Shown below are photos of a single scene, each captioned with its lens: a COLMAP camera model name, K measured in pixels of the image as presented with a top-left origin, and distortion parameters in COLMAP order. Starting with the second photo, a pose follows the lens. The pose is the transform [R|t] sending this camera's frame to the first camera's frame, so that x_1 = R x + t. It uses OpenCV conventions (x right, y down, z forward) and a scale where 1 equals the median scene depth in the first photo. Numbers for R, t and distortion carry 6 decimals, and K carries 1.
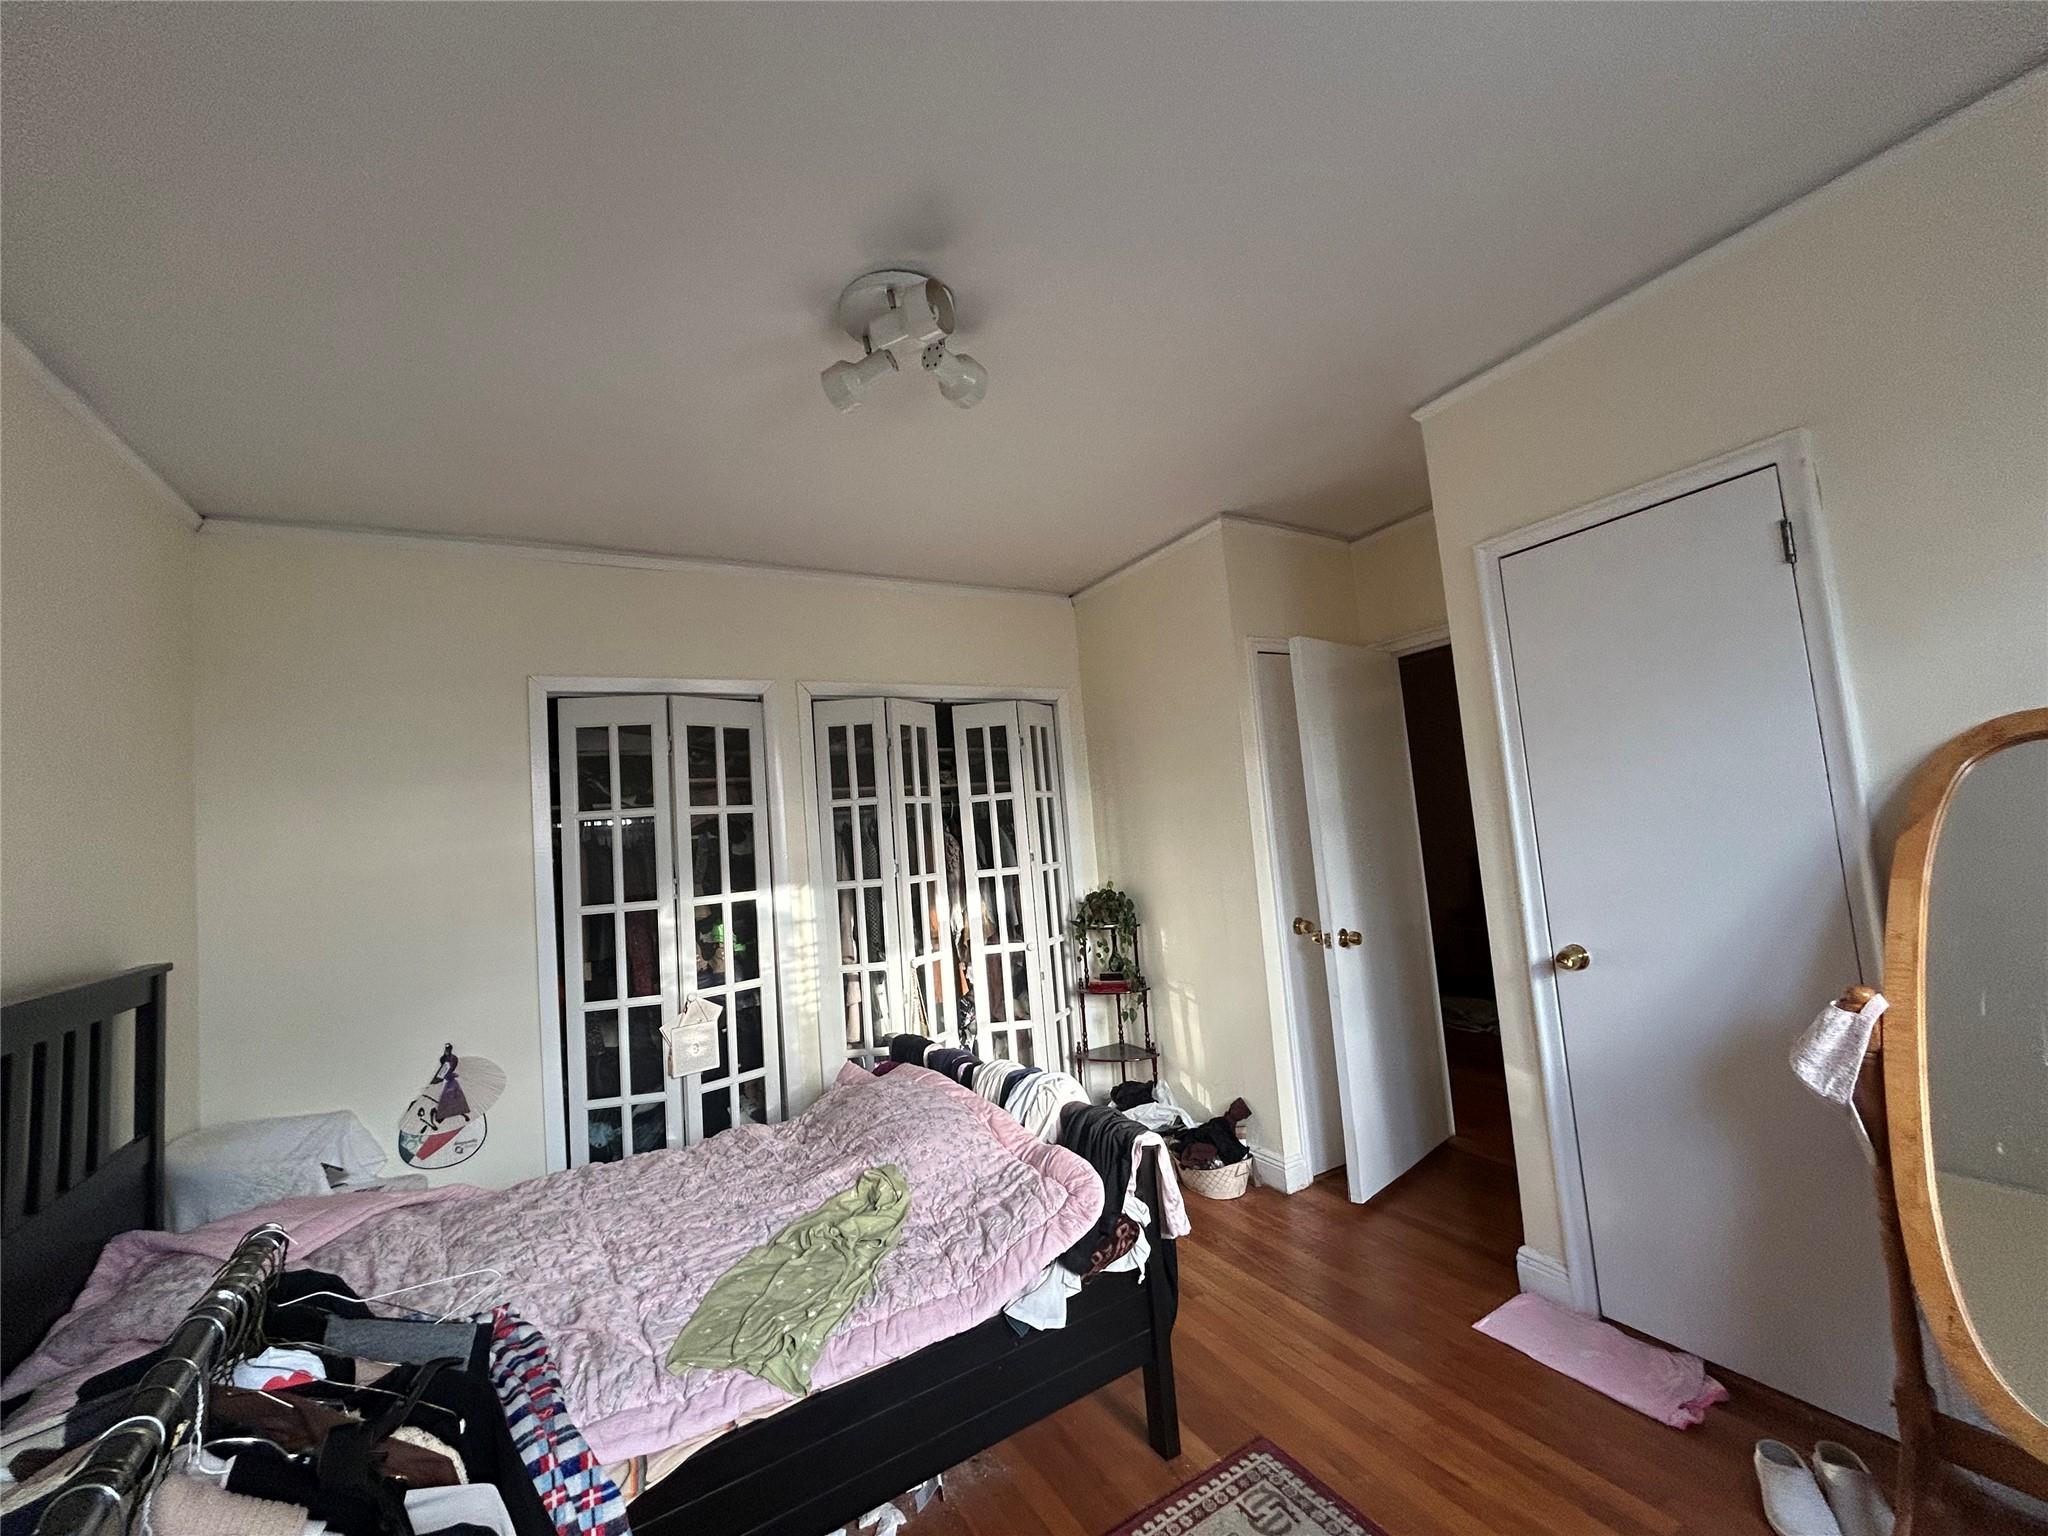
lens RADIAL K [[826.5, 0, 1022.5], [0, 826.5, 769.9], [0, 0, 1]] dist [-0.000168, 0.000516]
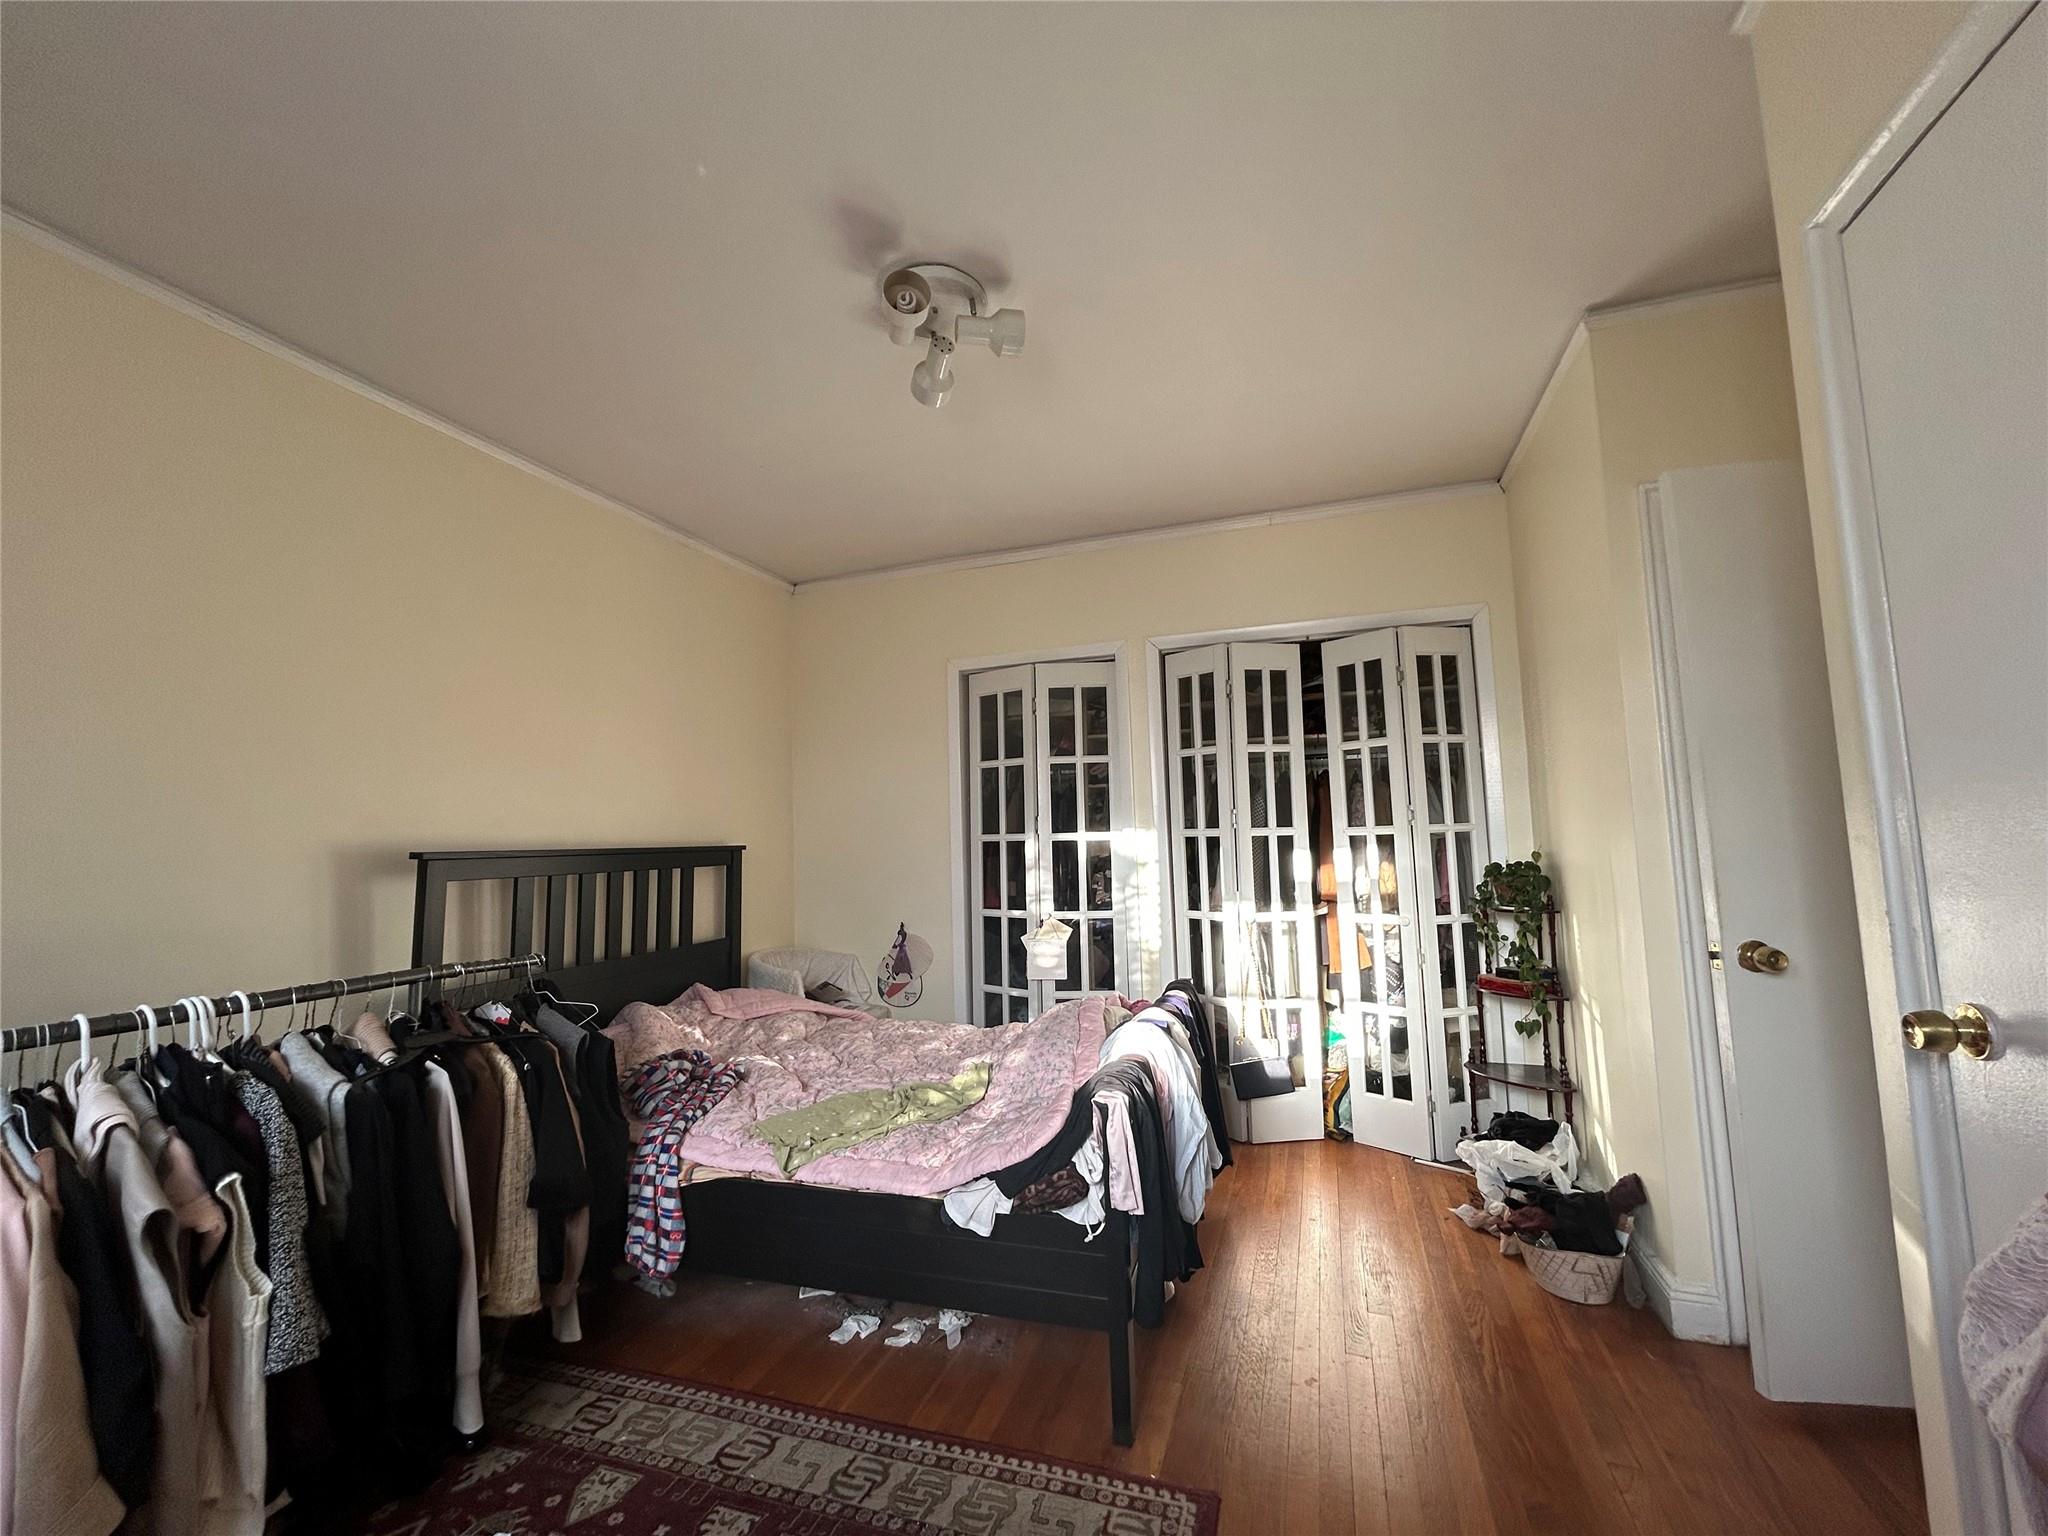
lens RADIAL K [[826.5, 0, 1022.5], [0, 826.5, 769.9], [0, 0, 1]] dist [-0.000168, 0.000516]
pose [[0.656762, -0.003432, -0.754090, 0.453116], [0.033917, 0.999112, 0.024992, 0.032015], [0.753334, -0.041990, 0.656296, 0.194984]]
